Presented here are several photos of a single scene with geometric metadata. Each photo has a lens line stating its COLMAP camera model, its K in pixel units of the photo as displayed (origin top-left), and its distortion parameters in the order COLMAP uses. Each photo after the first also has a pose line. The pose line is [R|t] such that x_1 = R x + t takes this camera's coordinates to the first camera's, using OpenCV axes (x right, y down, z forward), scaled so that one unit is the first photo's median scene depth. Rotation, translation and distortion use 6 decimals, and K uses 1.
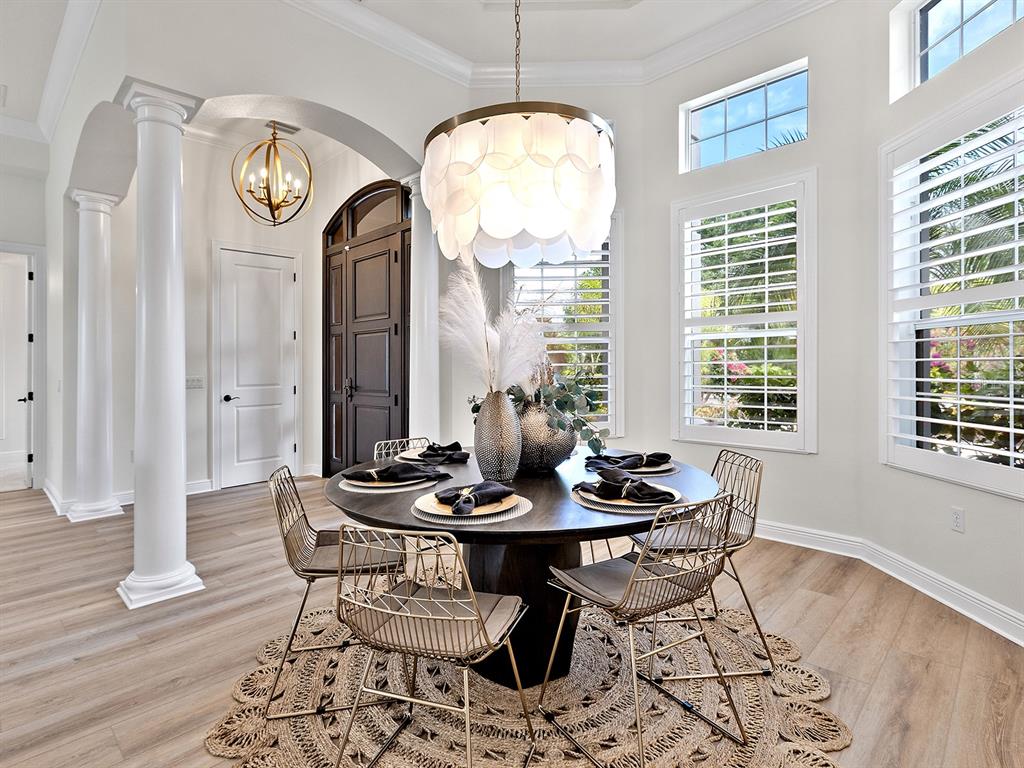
lens RADIAL K [[519.8, 0, 517.6], [0, 519.8, 370.6], [0, 0, 1]] dist [0.017495, -0.009141]
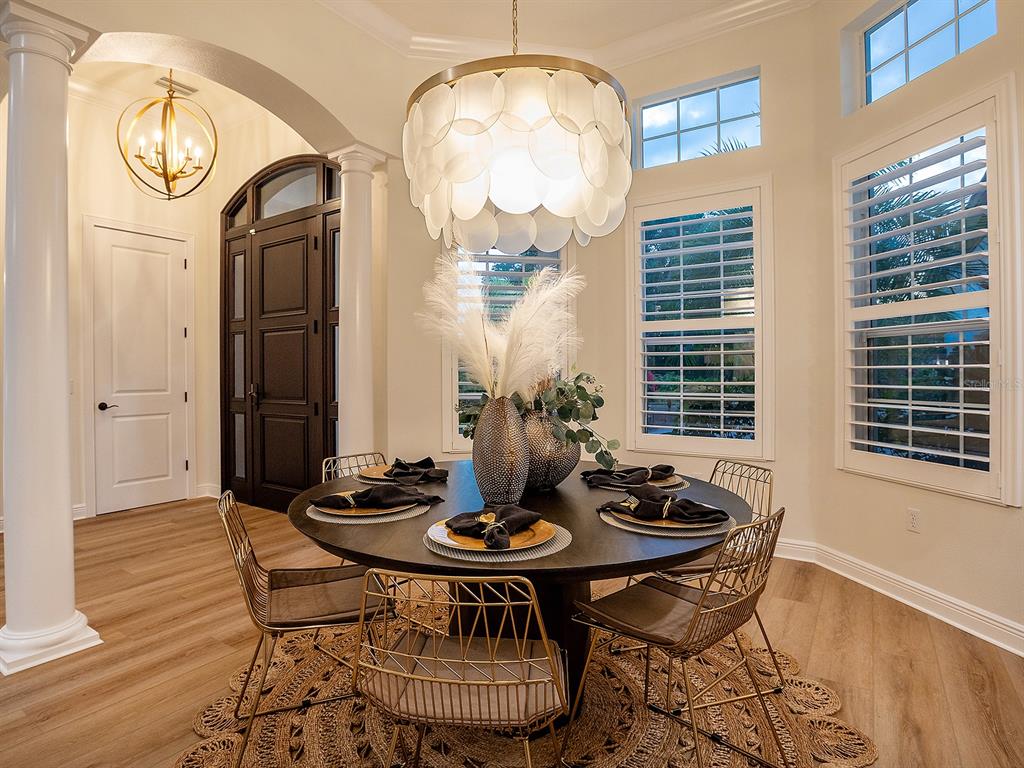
lens RADIAL K [[546.2, 0, 512.0], [0, 546.2, 384.0], [0, 0, 1]] dist [-0.033712, 0.002693]
pose [[0.984064, 0.004609, 0.177758, -0.147361], [-0.006634, 0.999920, 0.010797, 0.007350], [-0.177694, -0.011804, 0.984015, 0.104954]]
